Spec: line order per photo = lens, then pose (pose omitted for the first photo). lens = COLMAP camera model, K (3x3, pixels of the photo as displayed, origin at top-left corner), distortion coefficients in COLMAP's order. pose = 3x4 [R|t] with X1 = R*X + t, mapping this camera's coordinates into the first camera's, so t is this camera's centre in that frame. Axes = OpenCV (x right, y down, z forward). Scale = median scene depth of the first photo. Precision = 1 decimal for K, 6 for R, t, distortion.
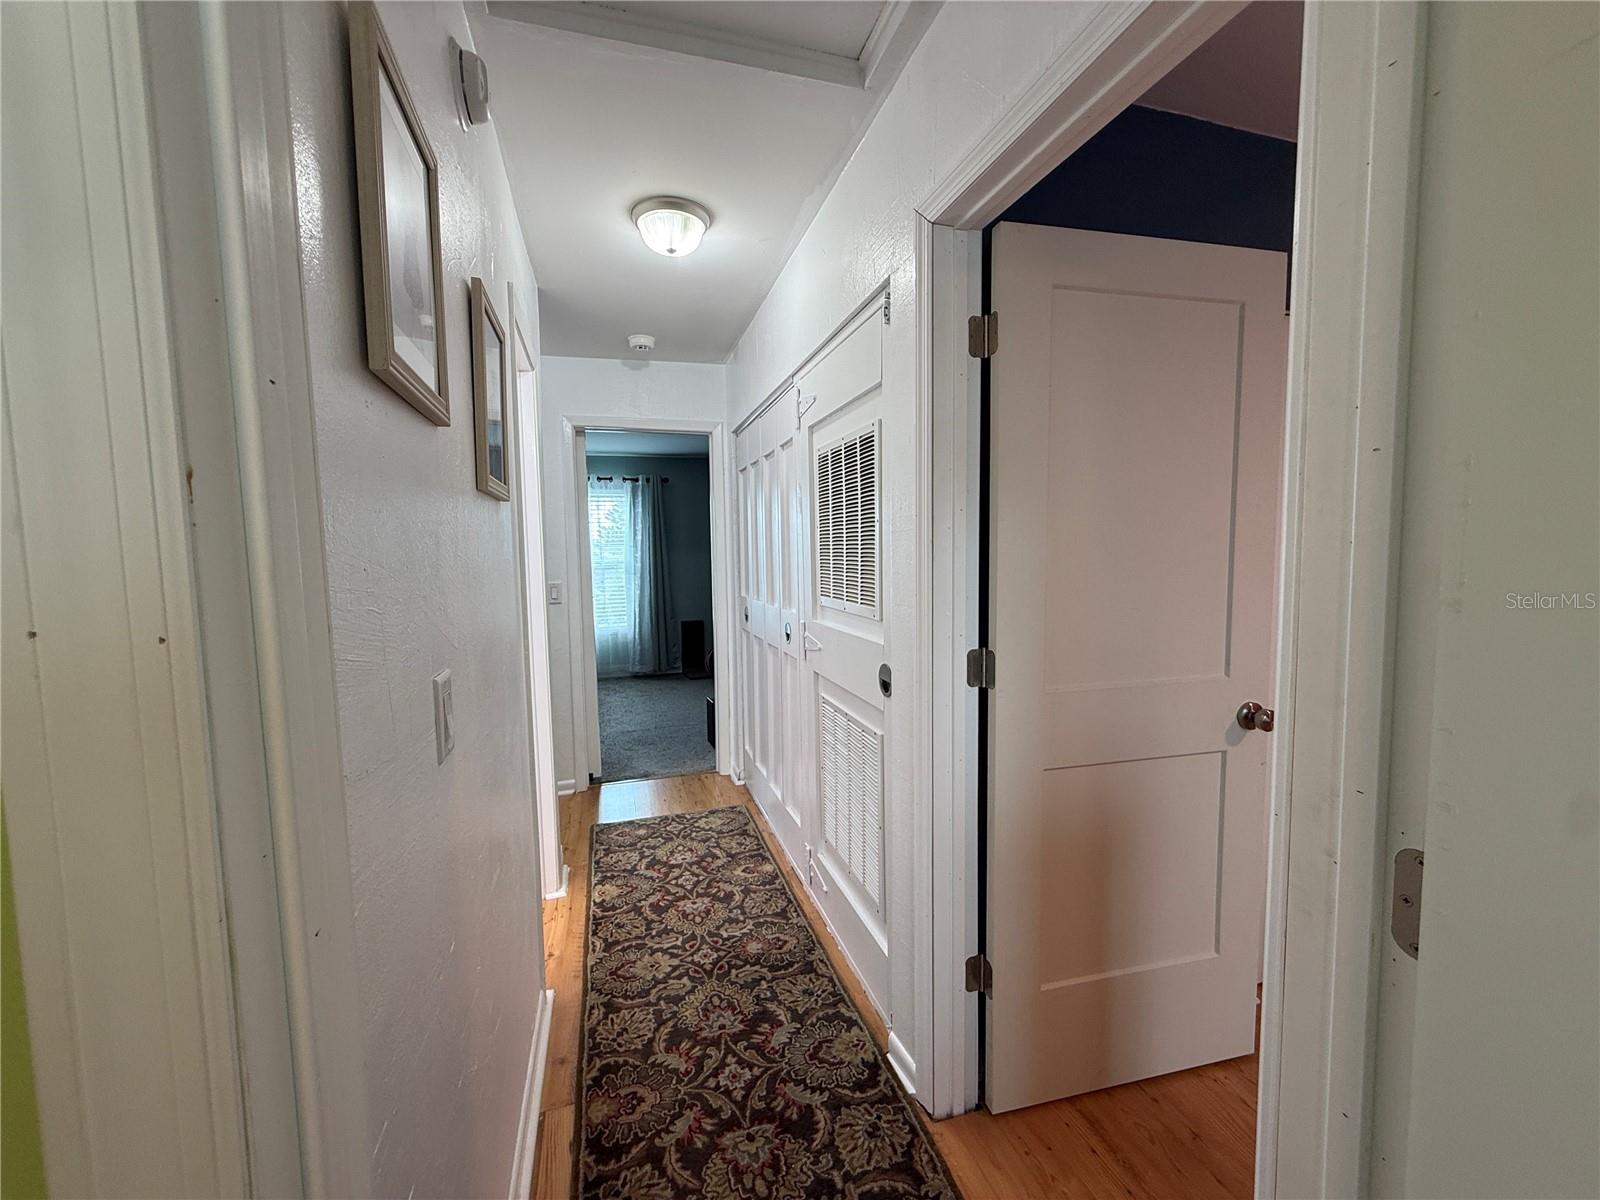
lens RADIAL K [[642.8, 0, 796.9], [0, 642.8, 597.4], [0, 0, 1]] dist [-0.002400, 0.000070]
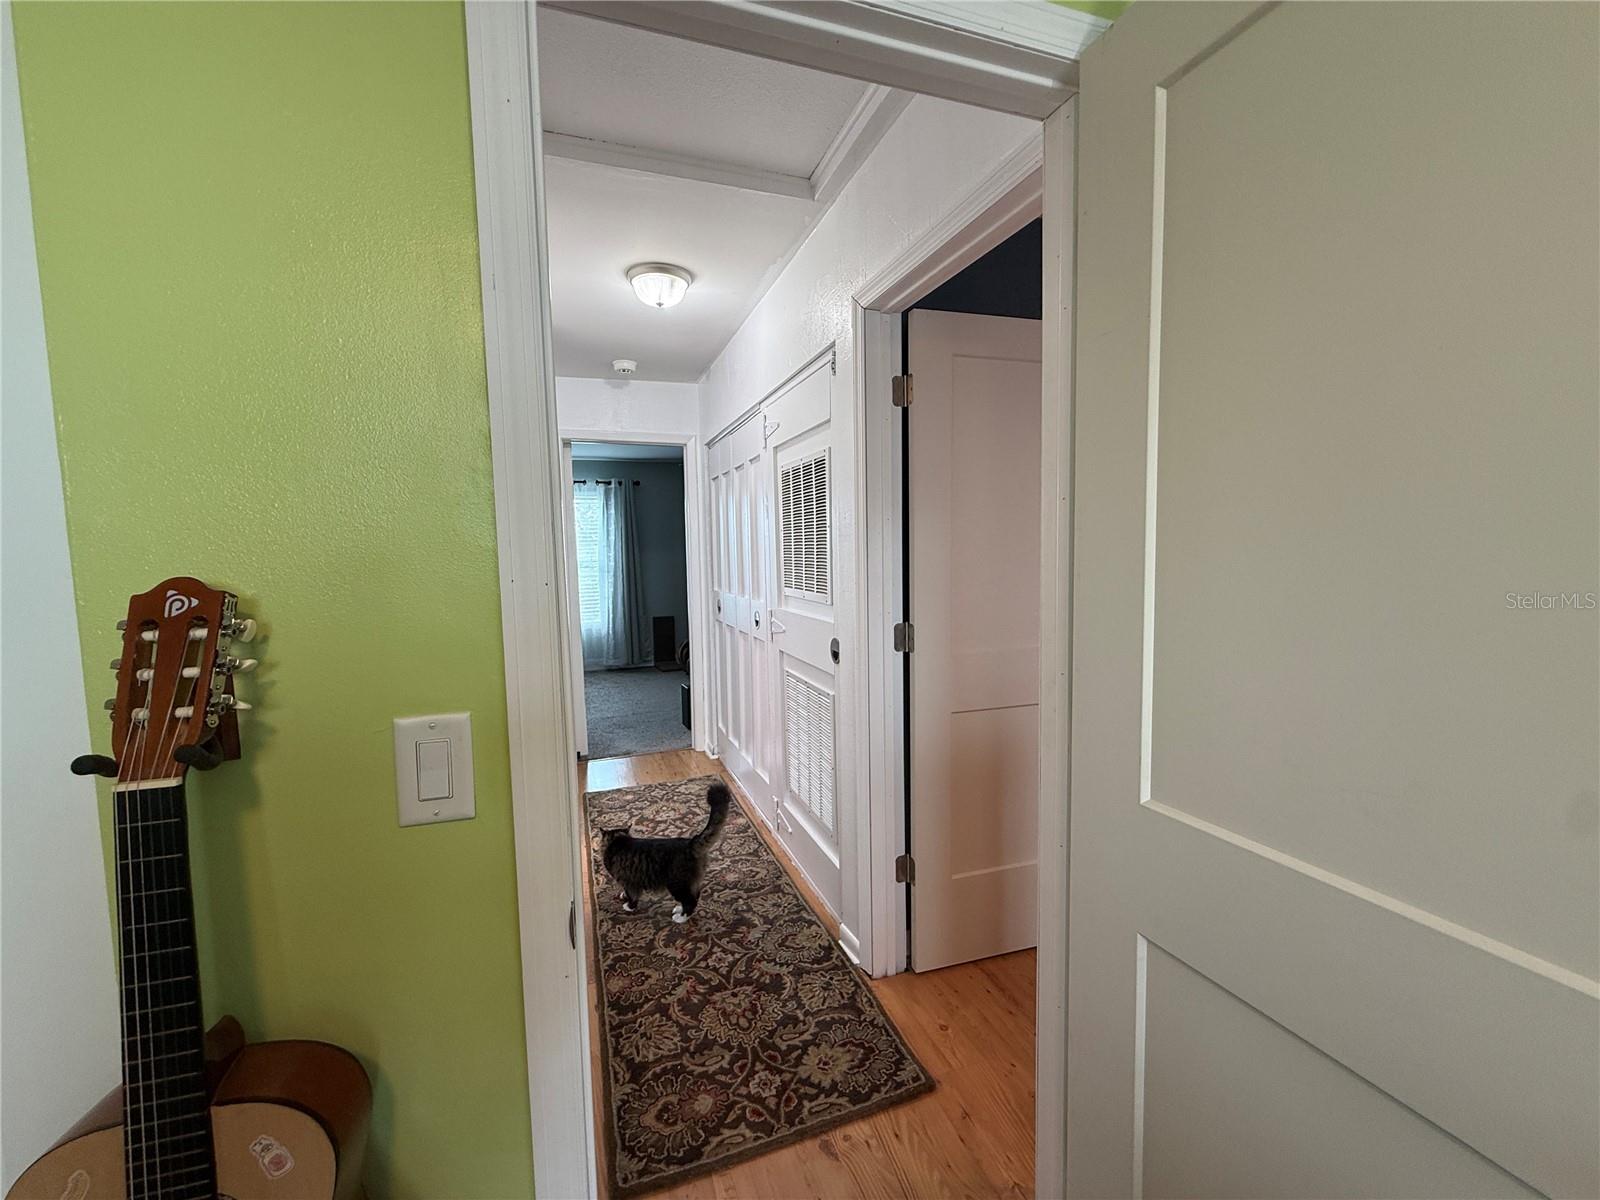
lens RADIAL K [[642.8, 0, 796.9], [0, 642.8, 597.4], [0, 0, 1]] dist [-0.002400, 0.000070]
pose [[0.998436, -0.007703, 0.055373, -0.008078], [0.007599, 0.999969, 0.002080, 0.017001], [-0.055387, -0.001656, 0.998464, -0.246819]]
